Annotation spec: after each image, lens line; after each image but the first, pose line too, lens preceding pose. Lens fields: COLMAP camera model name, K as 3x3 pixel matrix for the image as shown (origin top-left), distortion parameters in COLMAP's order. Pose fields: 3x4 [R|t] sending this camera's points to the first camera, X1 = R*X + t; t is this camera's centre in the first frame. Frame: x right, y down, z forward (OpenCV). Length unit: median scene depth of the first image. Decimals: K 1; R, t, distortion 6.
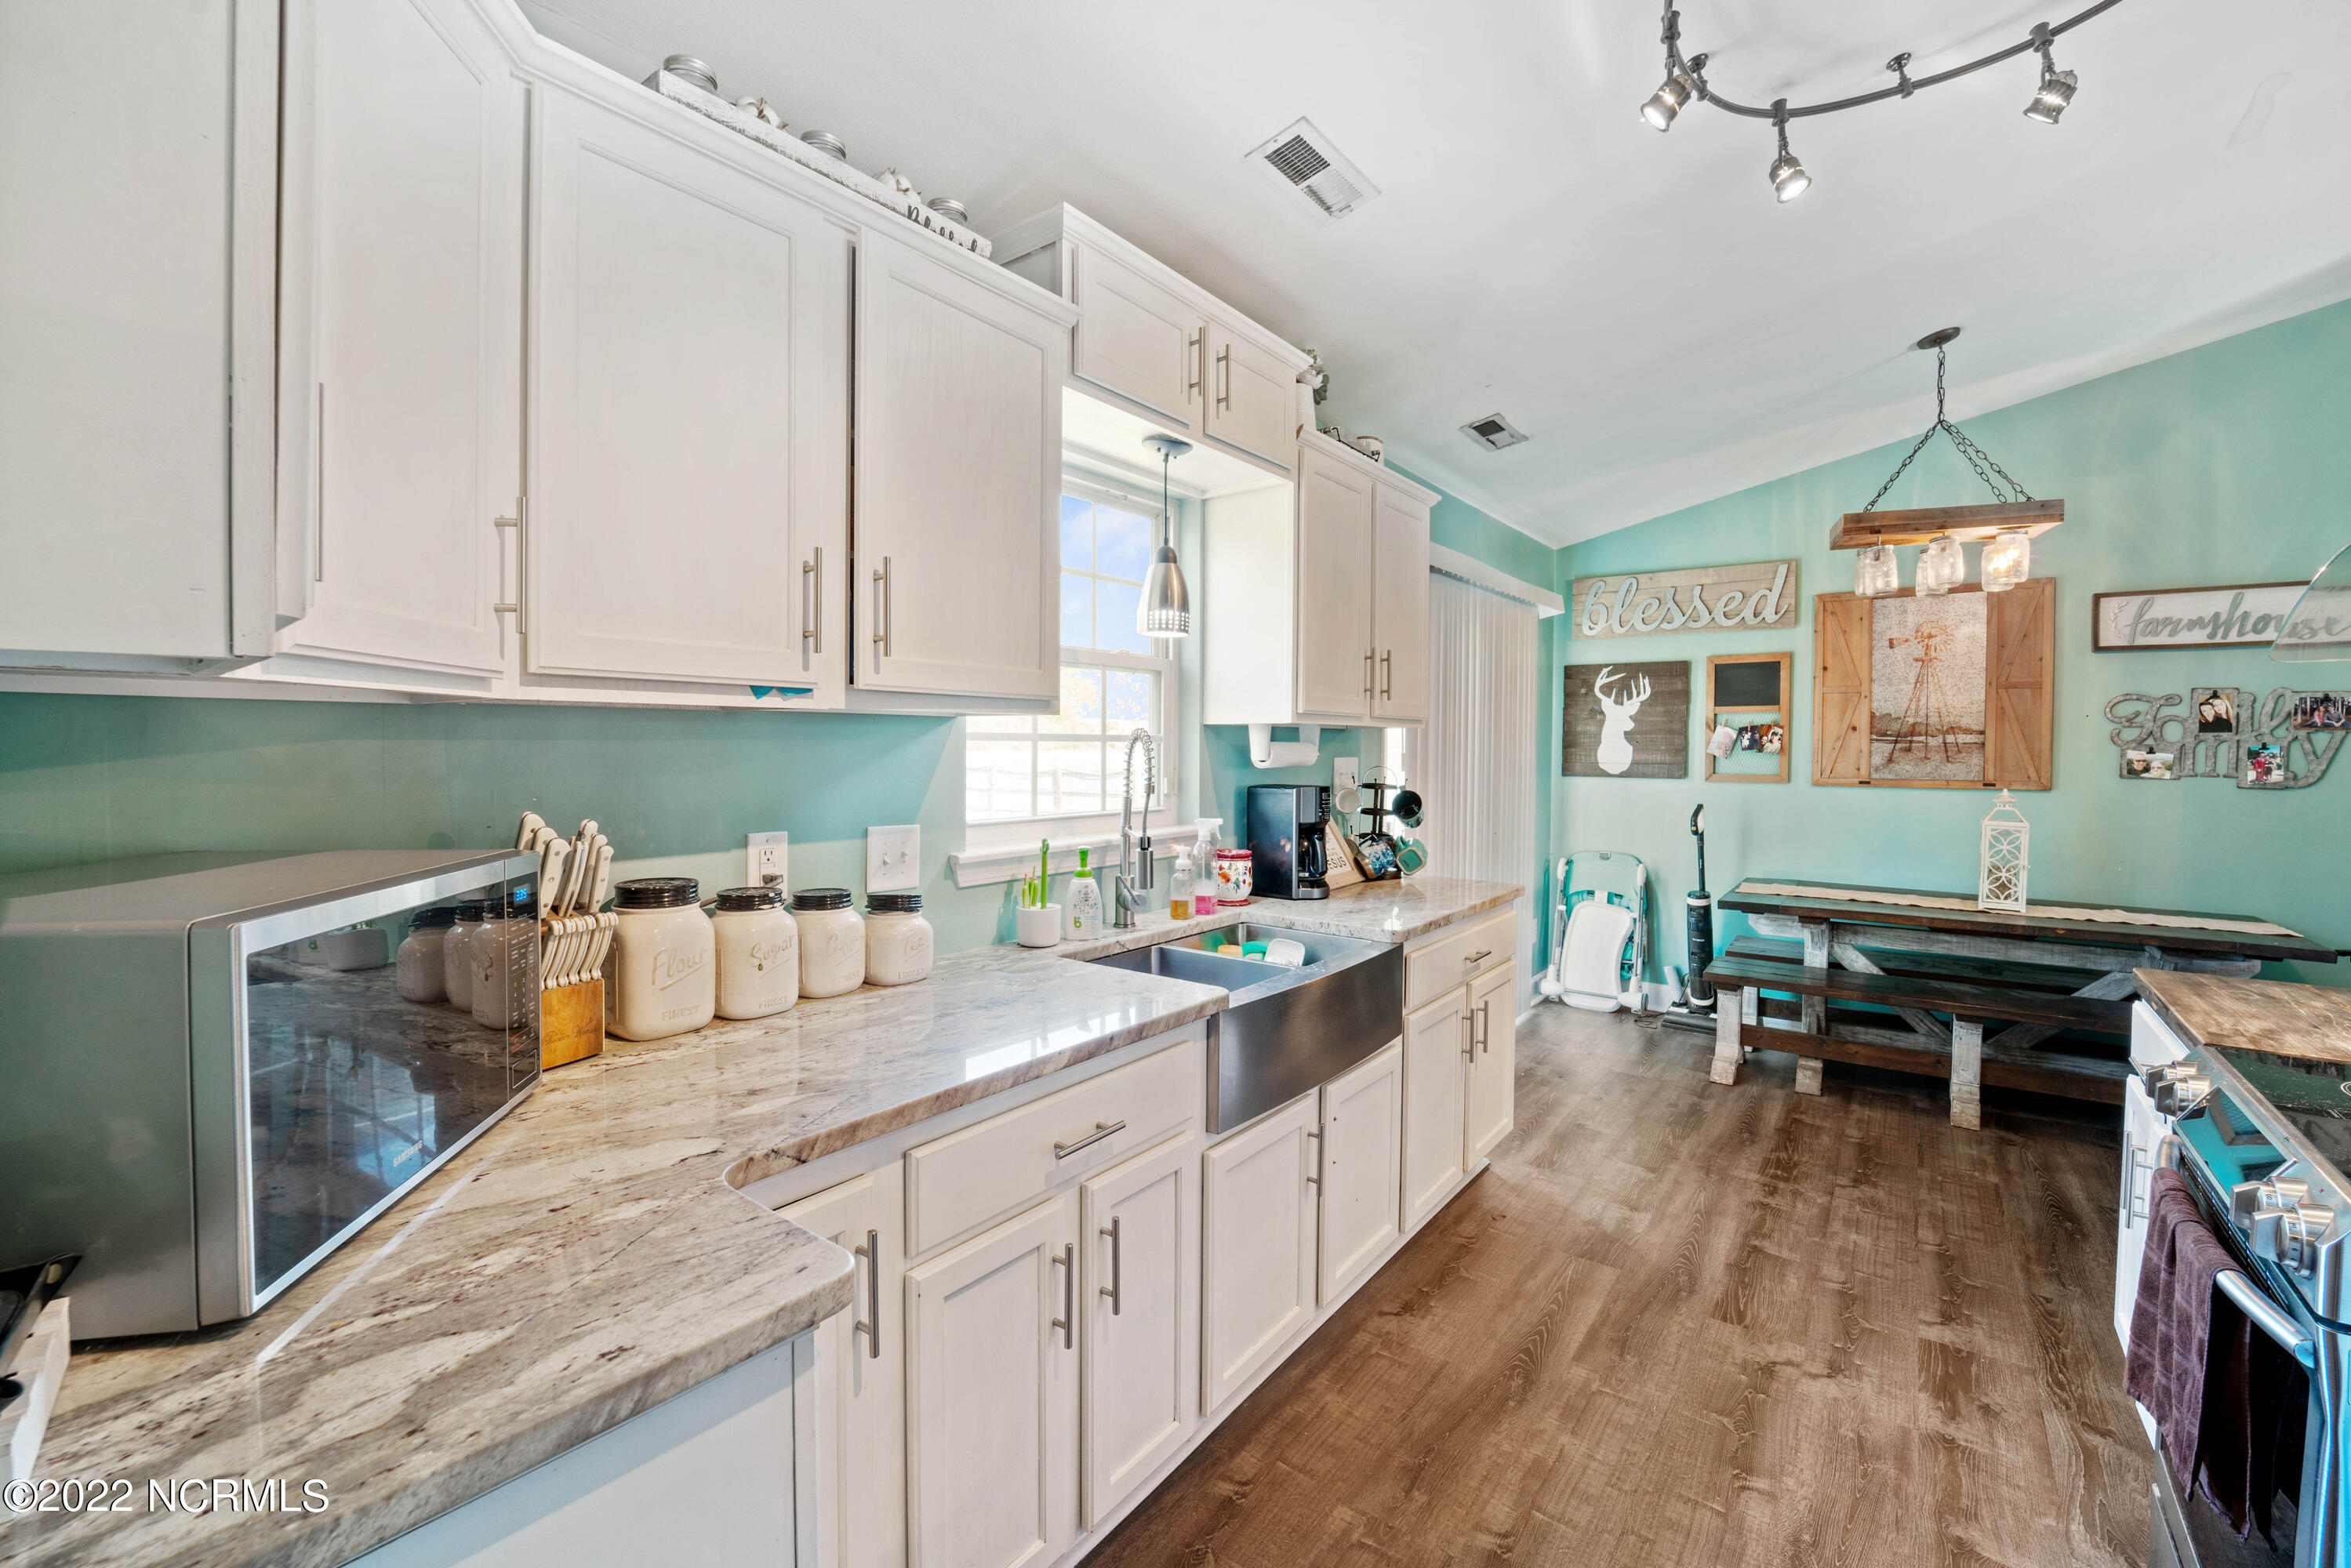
lens RADIAL K [[1018.9, 0, 1174.4], [0, 1018.9, 772.2], [0, 0, 1]] dist [-0.027592, 0.000204]
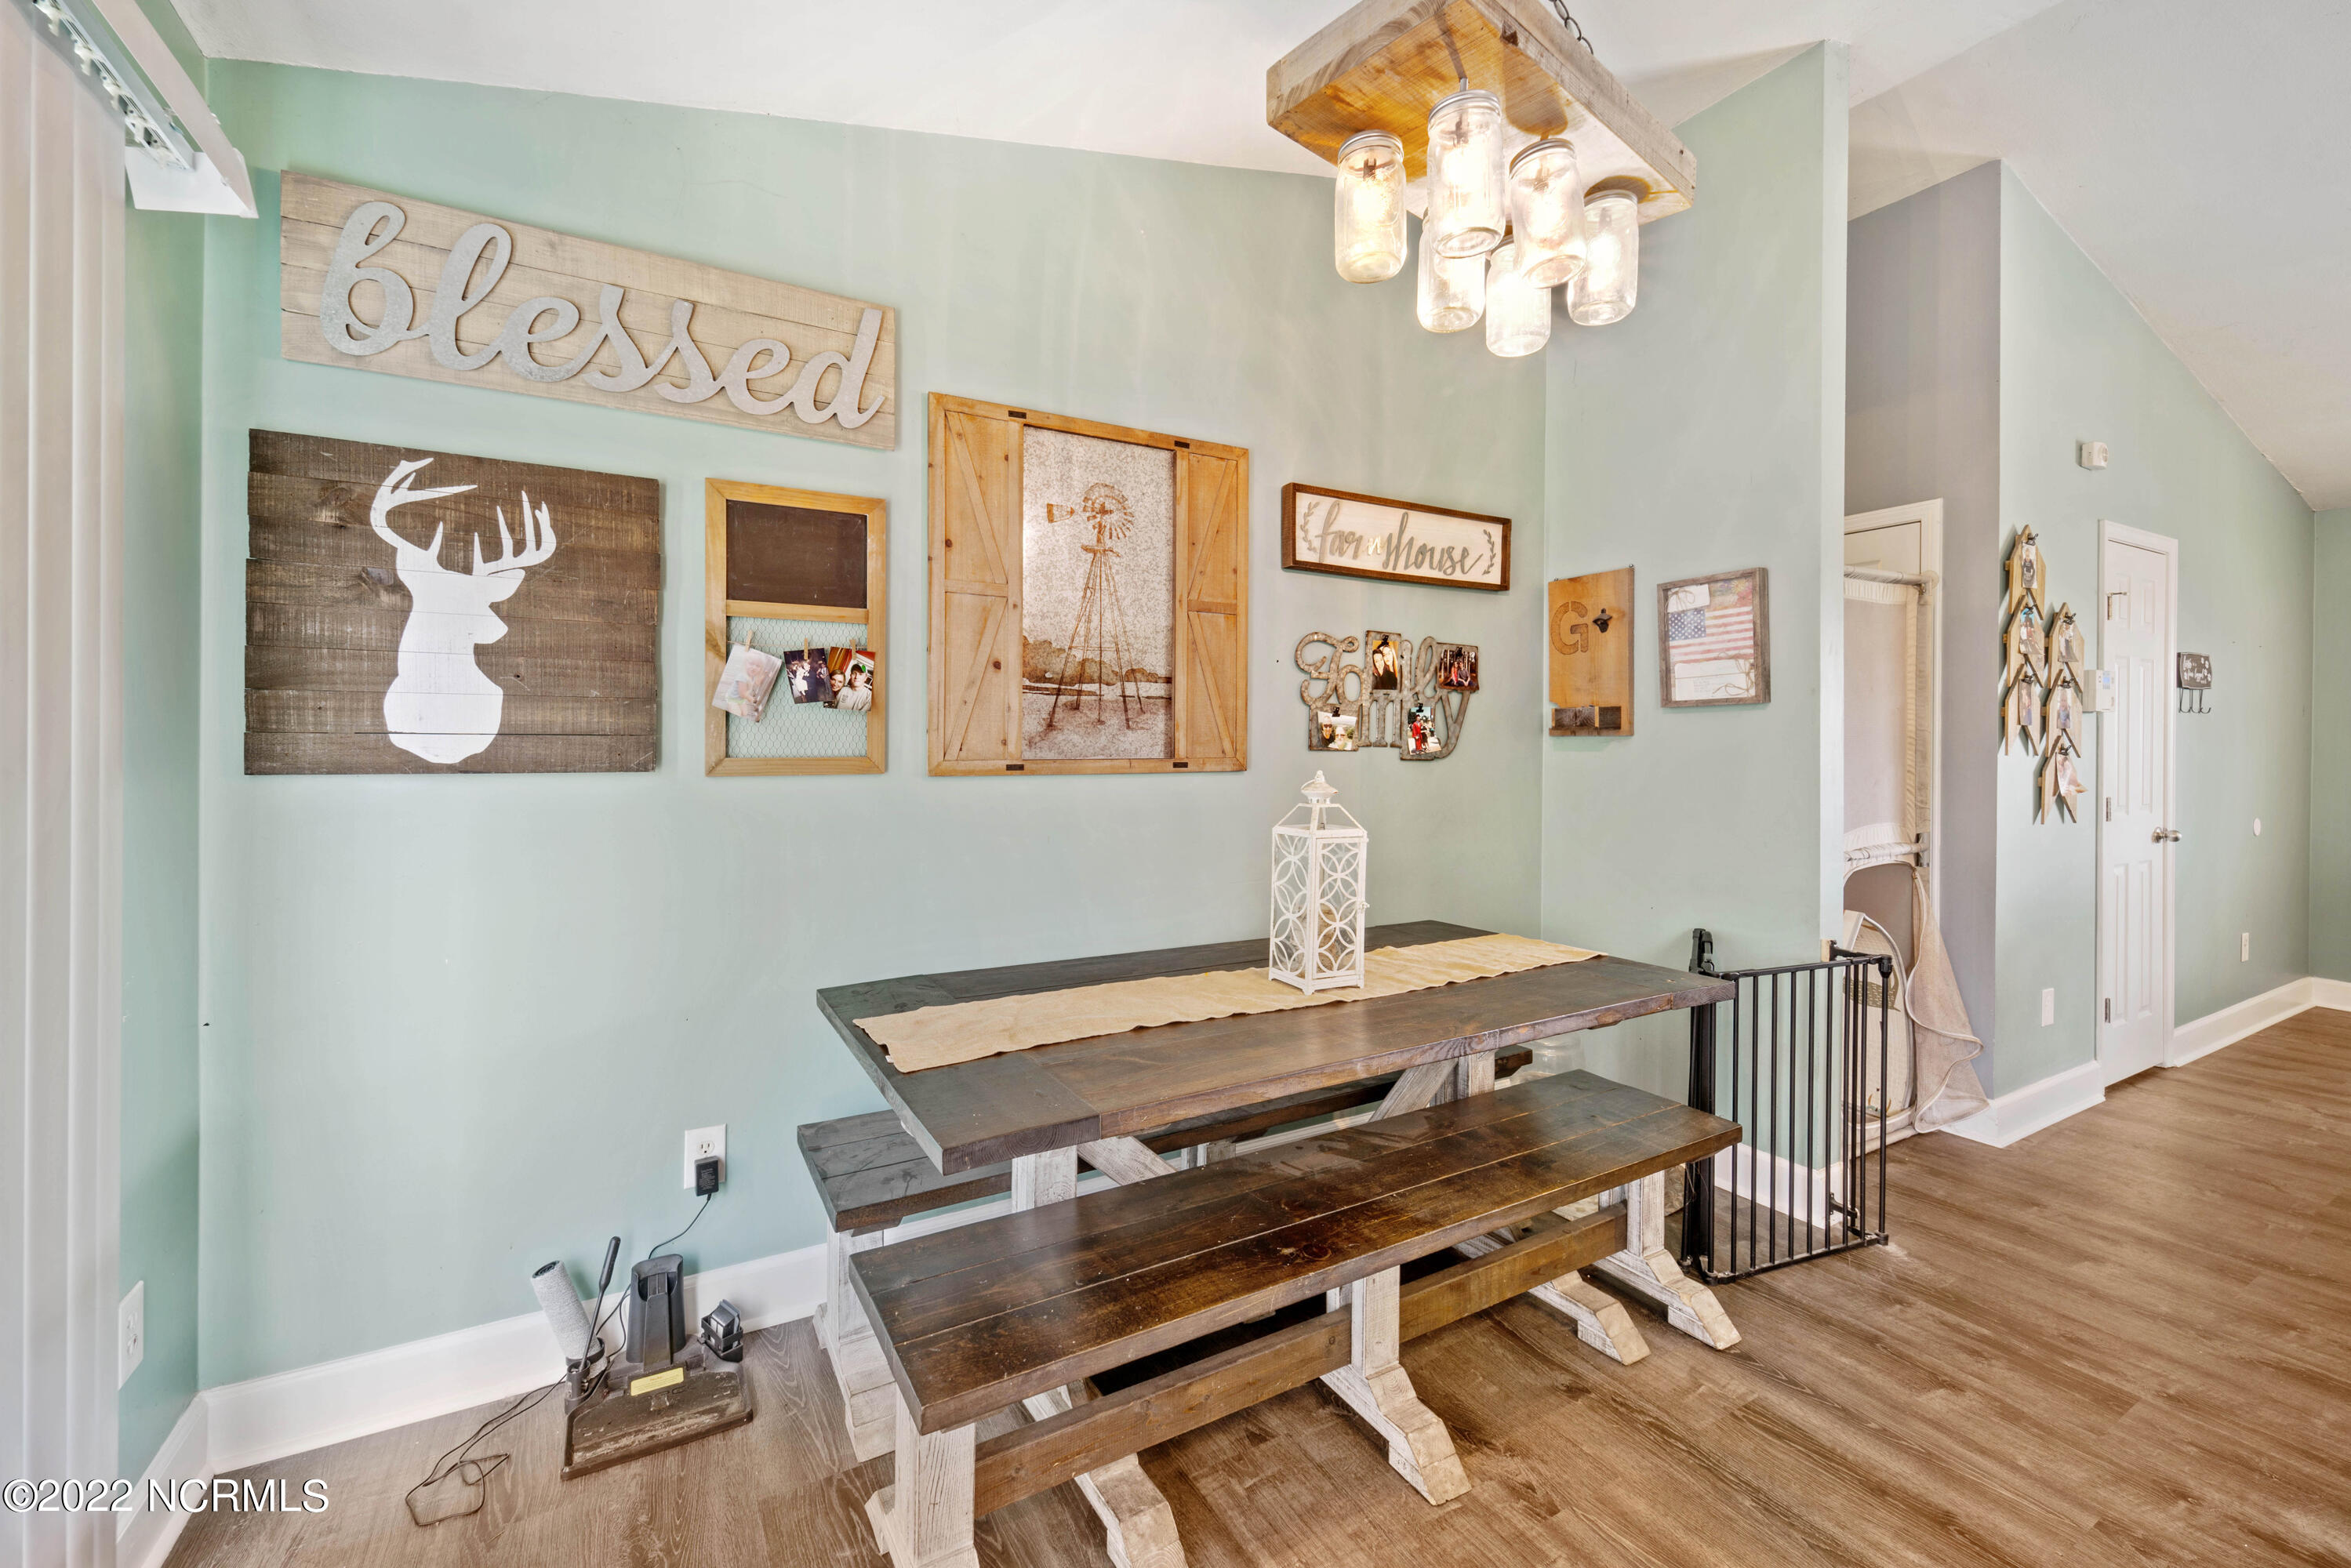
lens RADIAL K [[946.4, 0, 1211.4], [0, 946.4, 746.8], [0, 0, 1]] dist [0.000041, 0.000049]
pose [[0.393551, -0.006946, 0.919276, 0.268663], [0.022995, 0.999733, -0.002290, 0.003063], [-0.919015, 0.022040, 0.393606, 0.711346]]
